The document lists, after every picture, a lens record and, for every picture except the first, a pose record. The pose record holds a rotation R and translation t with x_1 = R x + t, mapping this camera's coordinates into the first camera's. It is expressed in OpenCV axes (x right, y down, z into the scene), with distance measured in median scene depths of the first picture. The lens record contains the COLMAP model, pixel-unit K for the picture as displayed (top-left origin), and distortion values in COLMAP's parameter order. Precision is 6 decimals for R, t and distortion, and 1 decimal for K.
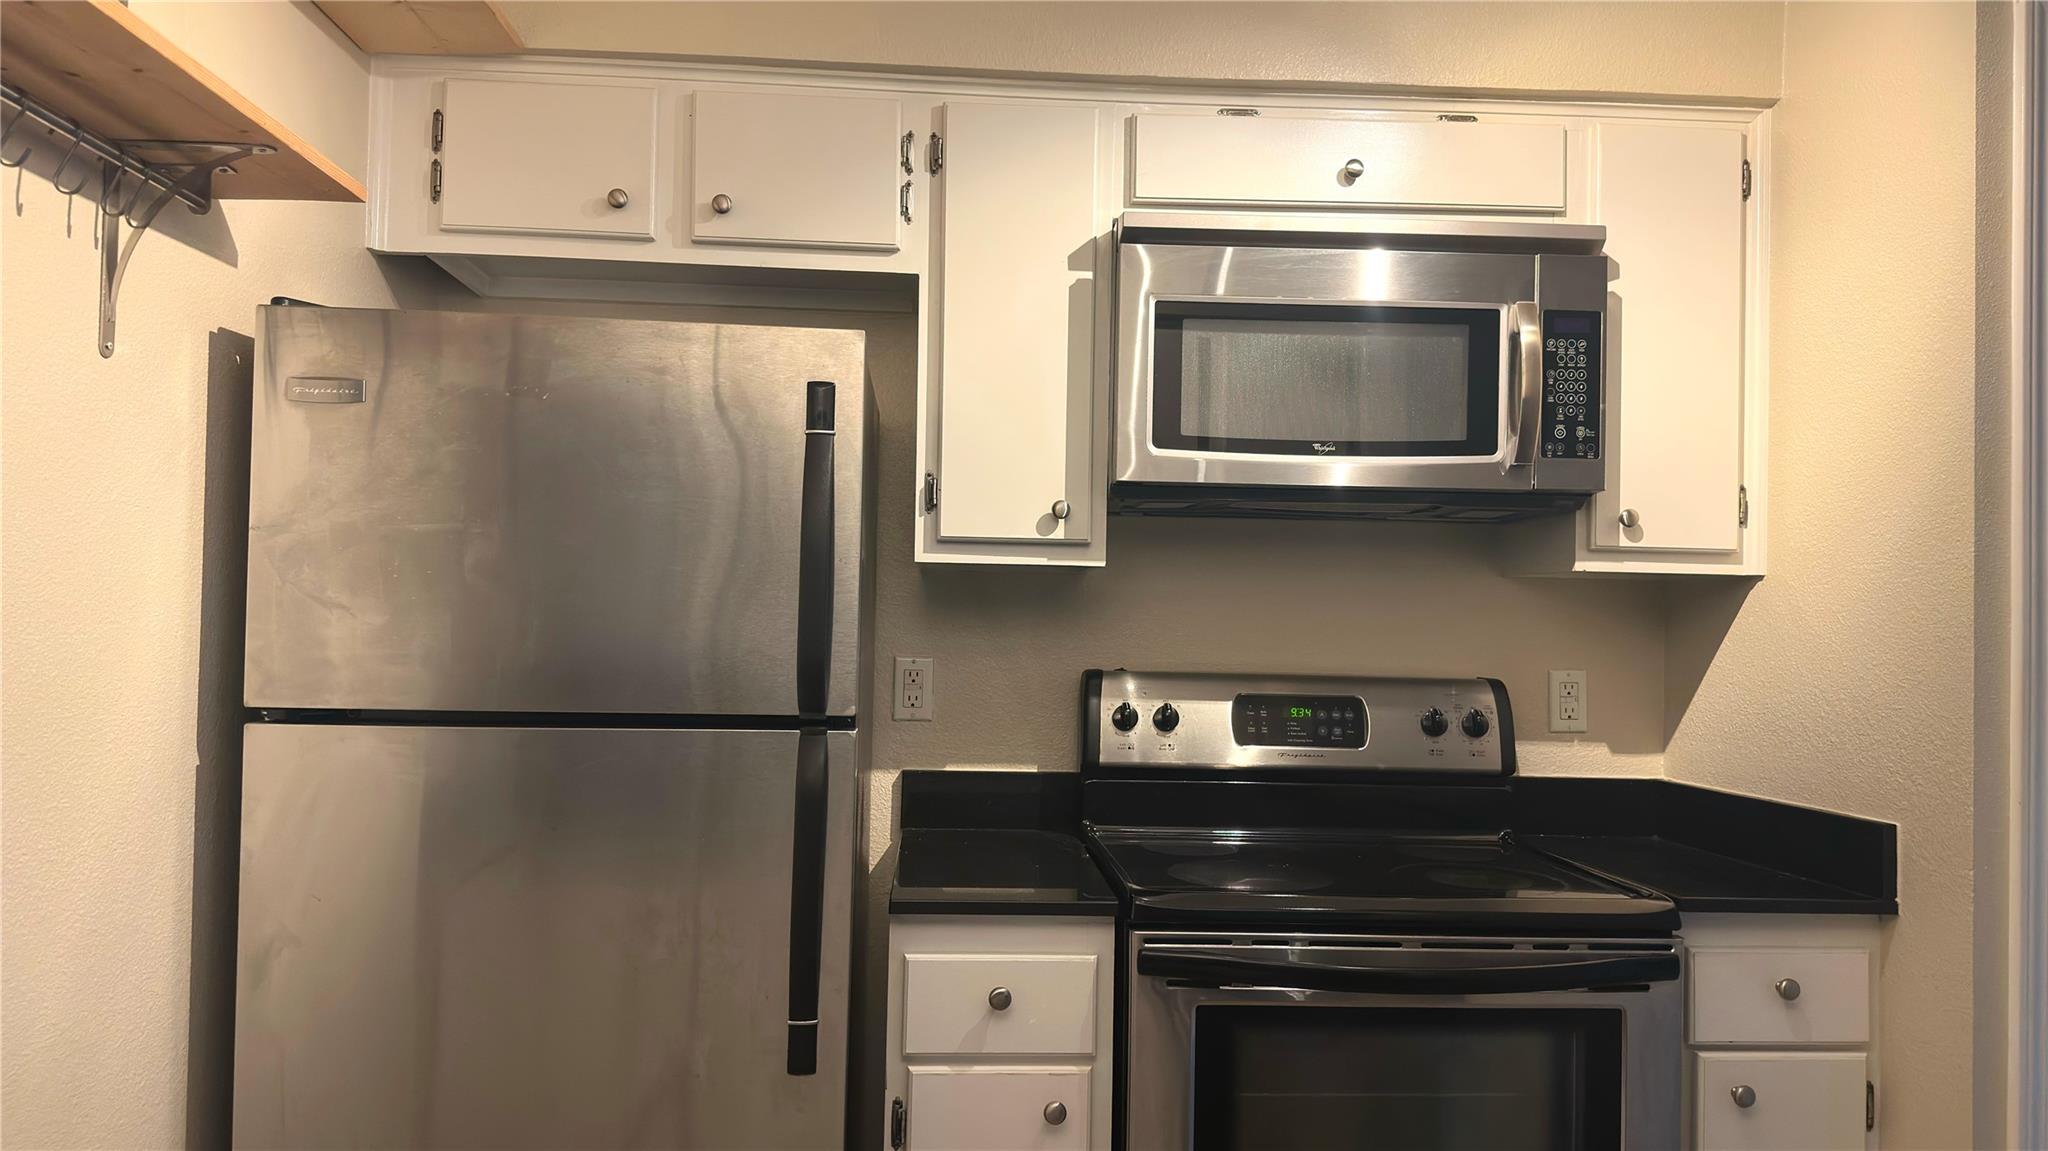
lens RADIAL K [[1420.1, 0, 1045.4], [0, 1420.1, 582.5], [0, 0, 1]] dist [0.036471, -0.057193]
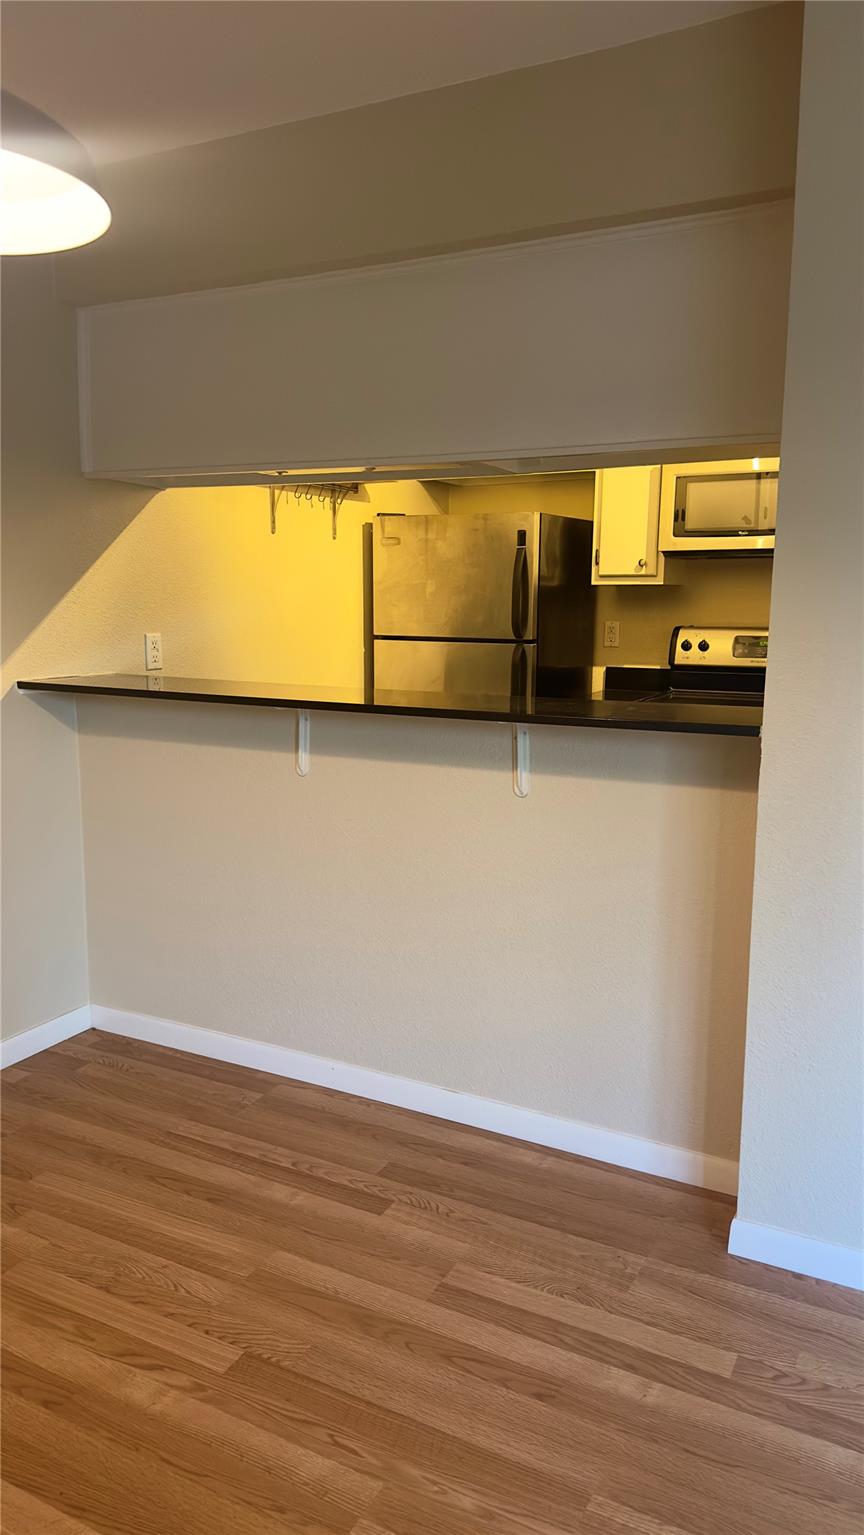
lens RADIAL K [[1064.4, 0, 443.2], [0, 1064.4, 770.4], [0, 0, 1]] dist [0.036471, -0.057193]
pose [[0.856280, 0.061663, -0.512818, 0.719610], [0.028604, 0.985664, 0.166280, -0.011720], [0.515720, -0.157050, 0.842240, -0.888403]]
